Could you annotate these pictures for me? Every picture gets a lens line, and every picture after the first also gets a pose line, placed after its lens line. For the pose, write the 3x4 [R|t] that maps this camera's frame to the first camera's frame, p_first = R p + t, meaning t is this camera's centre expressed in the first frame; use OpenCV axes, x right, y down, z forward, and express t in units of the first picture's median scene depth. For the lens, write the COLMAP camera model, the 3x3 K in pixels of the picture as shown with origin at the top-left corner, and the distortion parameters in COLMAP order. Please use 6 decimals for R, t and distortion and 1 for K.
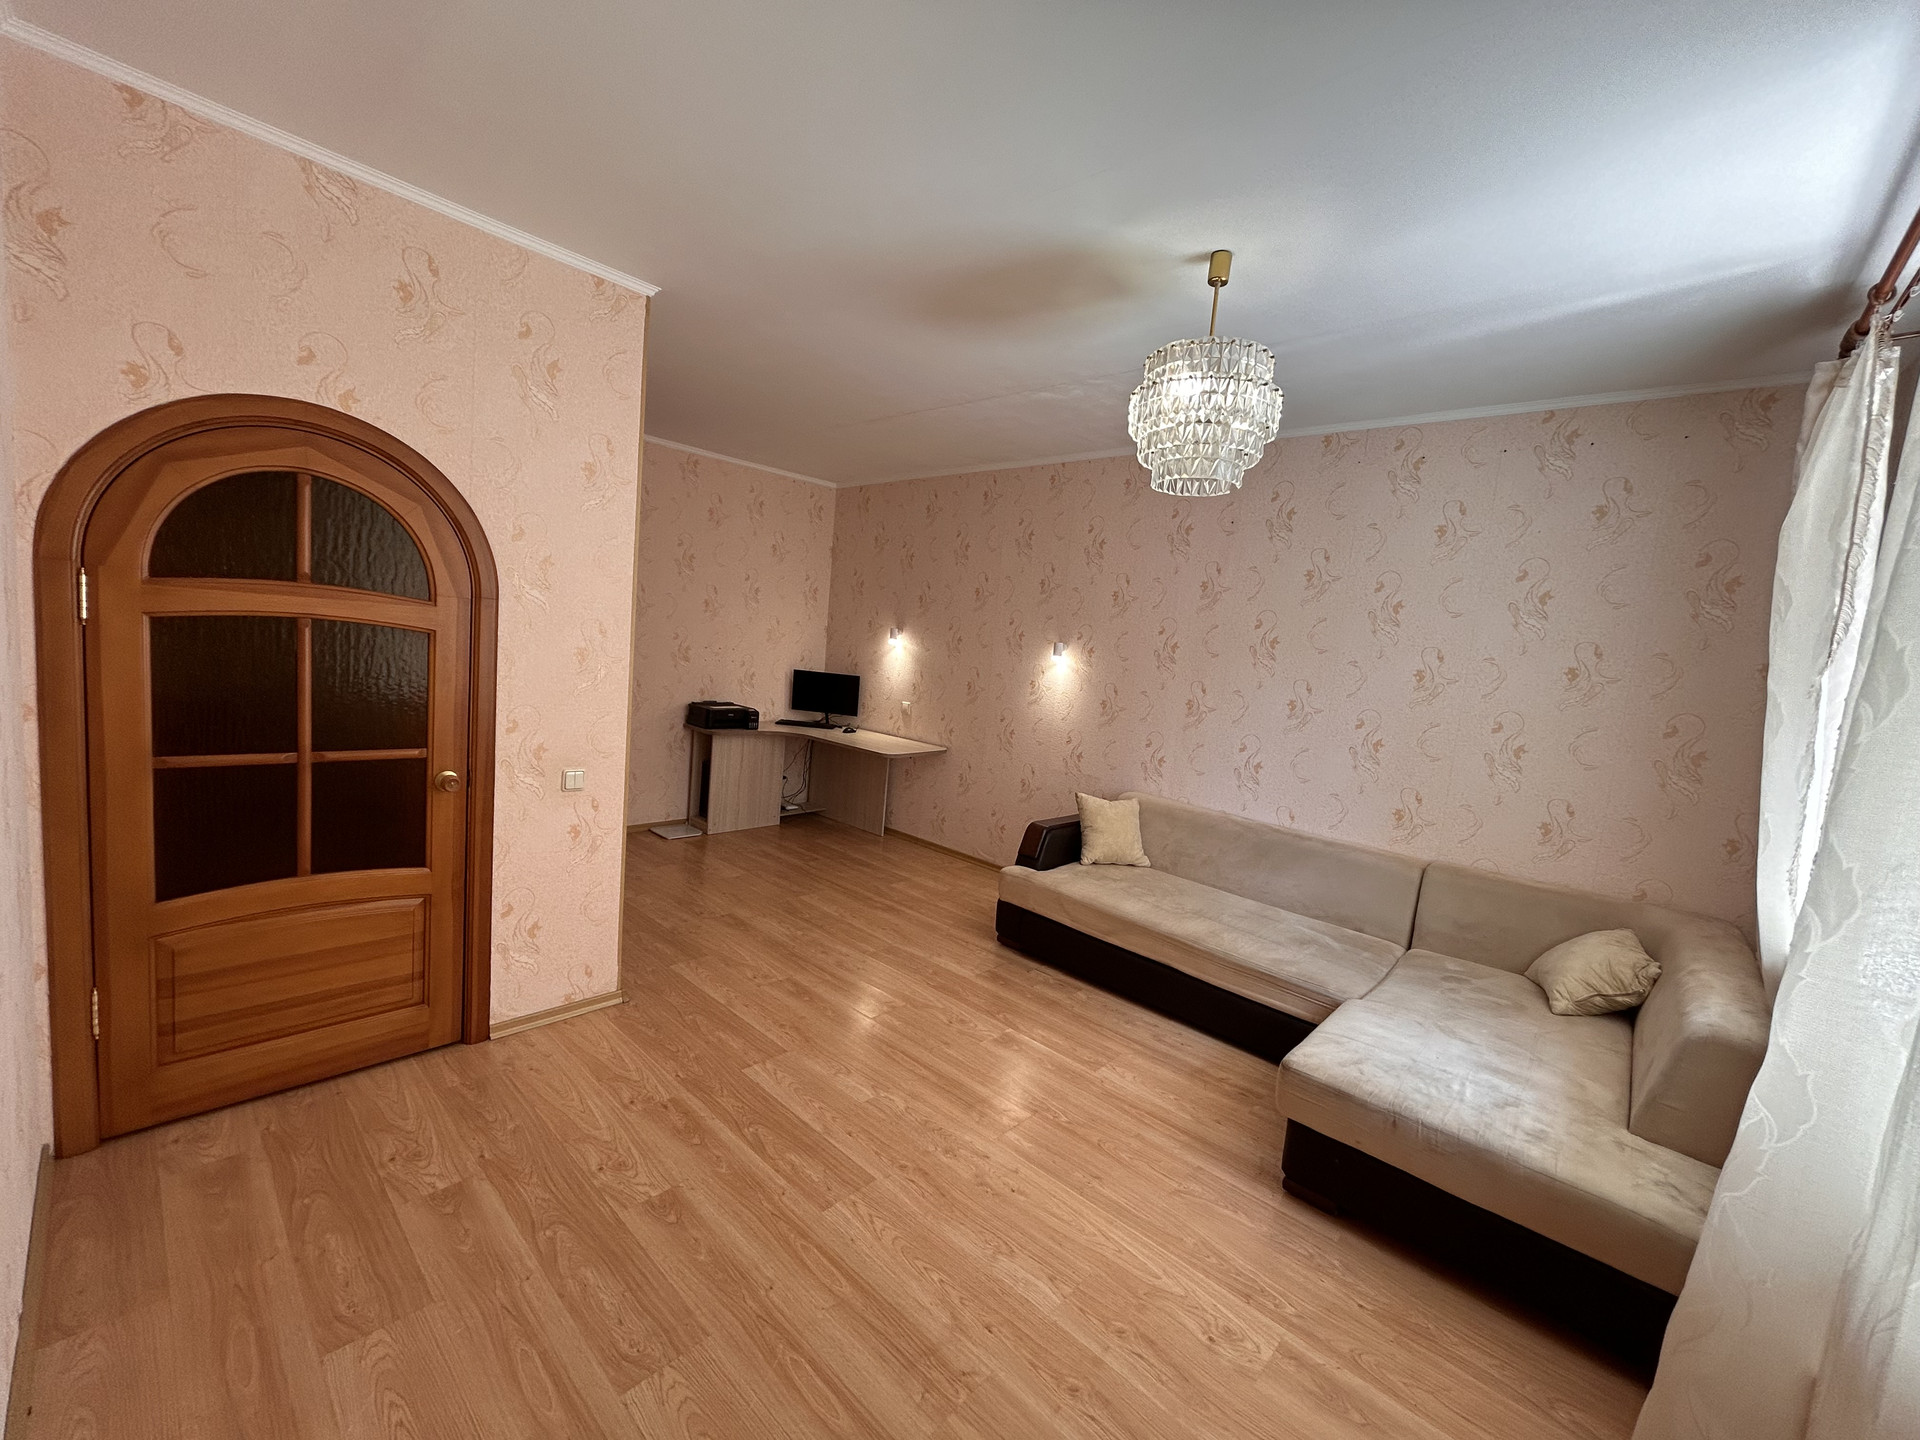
lens RADIAL K [[774.2, 0, 959.5], [0, 774.2, 722.8], [0, 0, 1]] dist [0.002466, -0.000020]
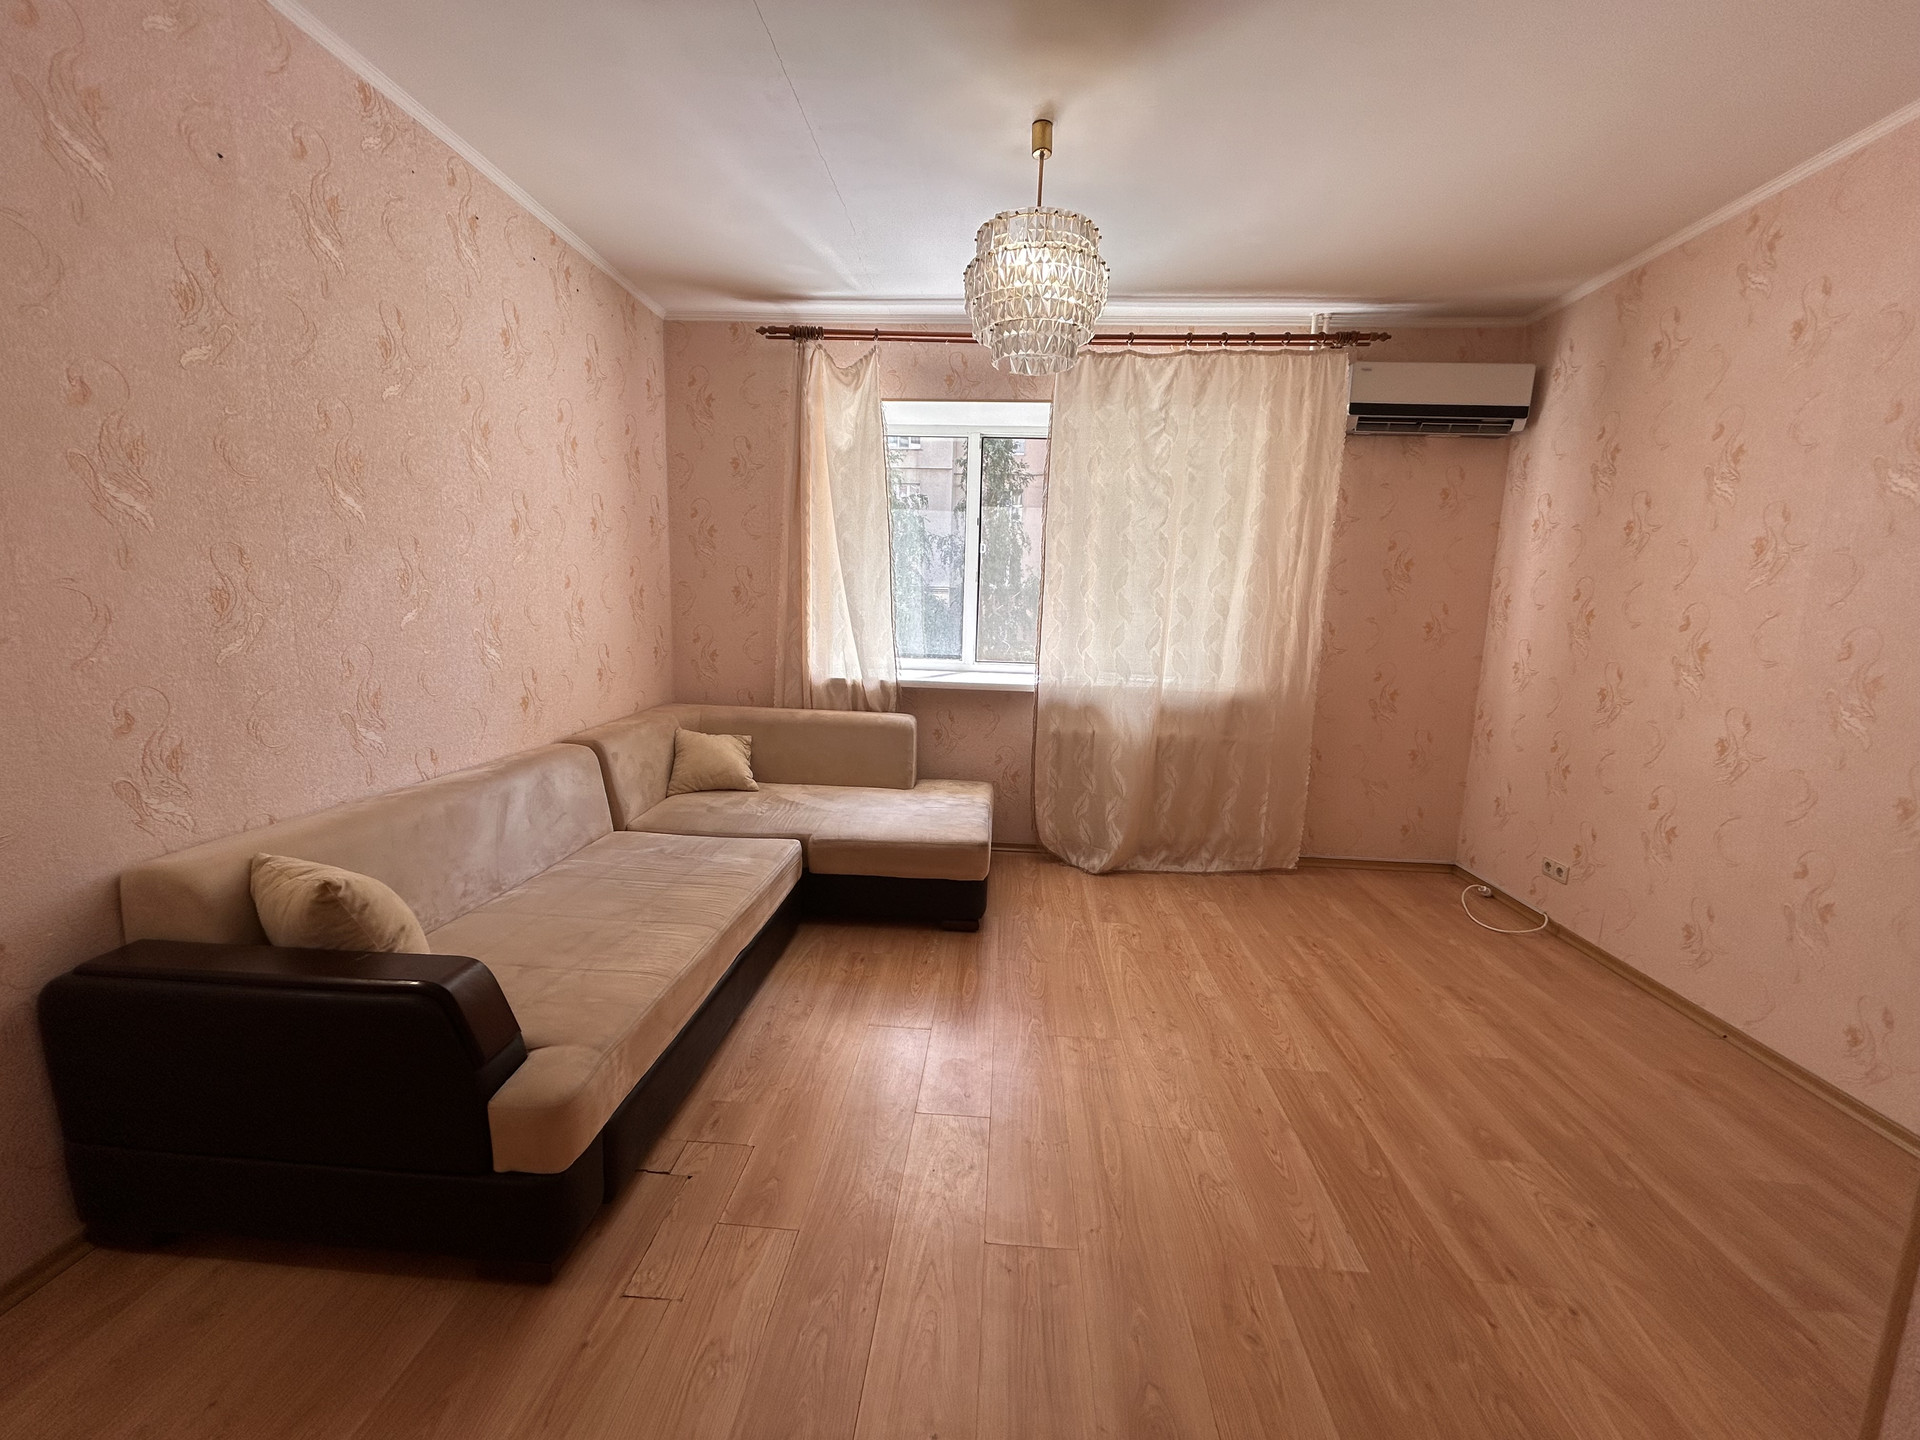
lens RADIAL K [[774.2, 0, 967.5], [0, 774.2, 715.3], [0, 0, 1]] dist [0.002466, -0.000020]
pose [[-0.622869, -0.216332, 0.751821, -0.512829], [0.006084, 0.959639, 0.281170, -0.144823], [-0.782302, 0.179706, -0.596413, 1.756072]]
